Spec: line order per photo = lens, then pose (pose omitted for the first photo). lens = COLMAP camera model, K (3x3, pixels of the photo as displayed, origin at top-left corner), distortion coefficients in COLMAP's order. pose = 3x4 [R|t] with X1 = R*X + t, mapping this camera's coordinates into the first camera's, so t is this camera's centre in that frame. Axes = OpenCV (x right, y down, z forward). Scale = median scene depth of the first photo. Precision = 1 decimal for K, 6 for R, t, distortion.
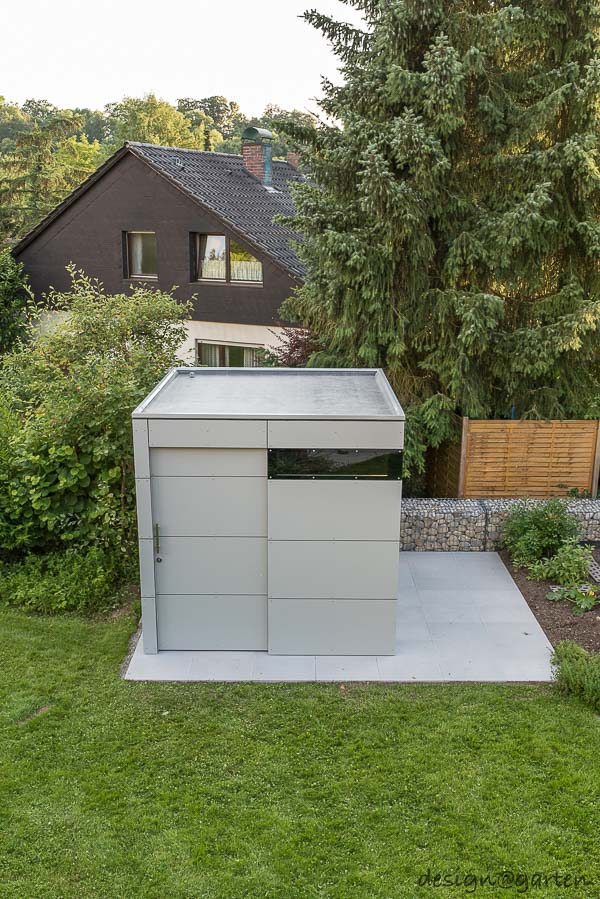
lens RADIAL K [[859.8, 0, 300.0], [0, 859.8, 449.5], [0, 0, 1]] dist [0.016544, 0.001445]
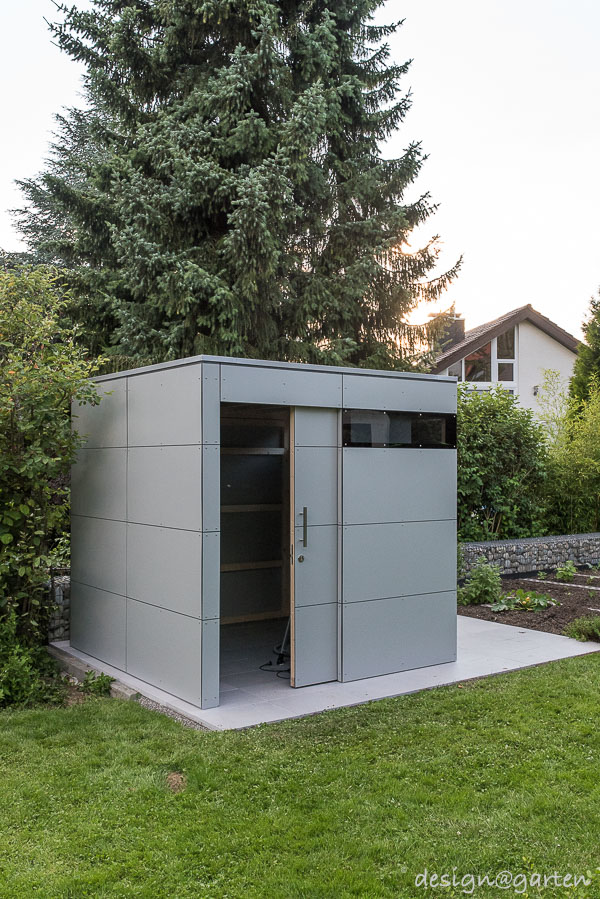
lens RADIAL K [[859.8, 0, 300.0], [0, 859.8, 449.5], [0, 0, 1]] dist [0.016544, 0.001445]
pose [[0.807572, 0.001132, 0.589767, -0.556158], [0.160601, 0.961785, -0.221759, 0.212426], [-0.567480, 0.273804, 0.776529, 0.375148]]
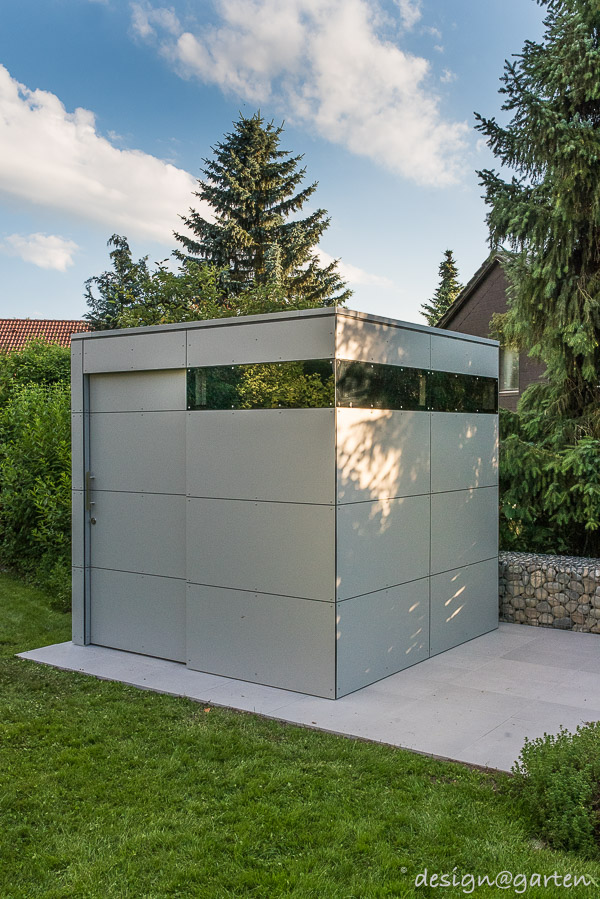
lens RADIAL K [[859.8, 0, 300.0], [0, 859.8, 449.5], [0, 0, 1]] dist [0.016544, 0.001445]
pose [[0.807772, 0.000307, -0.589495, 0.481765], [-0.149175, 0.967558, -0.203908, 0.204268], [0.570308, 0.252650, 0.781612, 0.472728]]
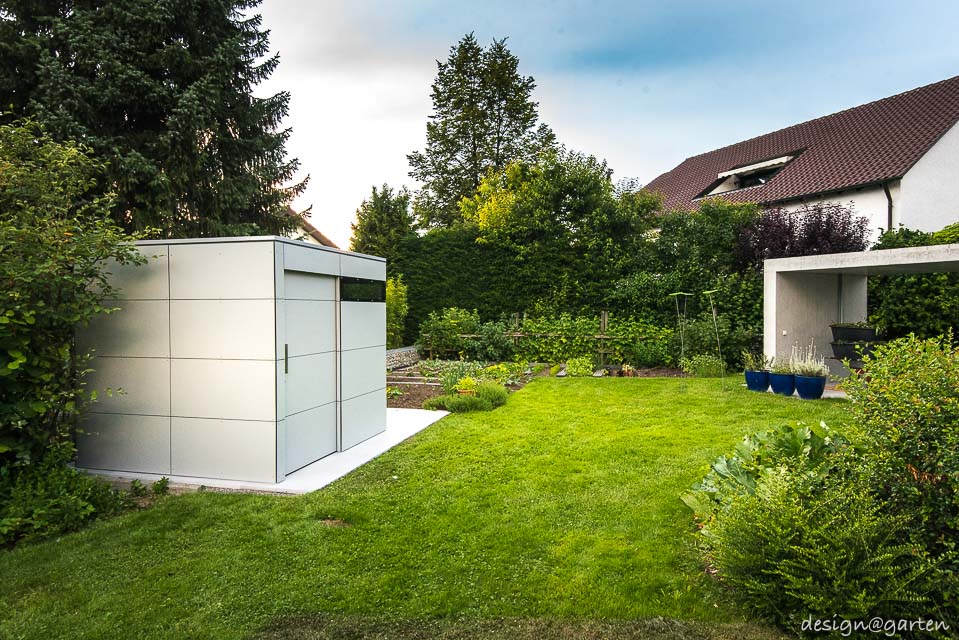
lens RADIAL K [[554.5, 0, 479.5], [0, 554.5, 320.0], [0, 0, 1]] dist [0.071754, -0.047934]
pose [[0.259113, -0.028656, 0.965422, -0.781196], [0.260582, 0.964568, -0.041308, 0.149548], [-0.930031, 0.262275, 0.257399, 0.594054]]
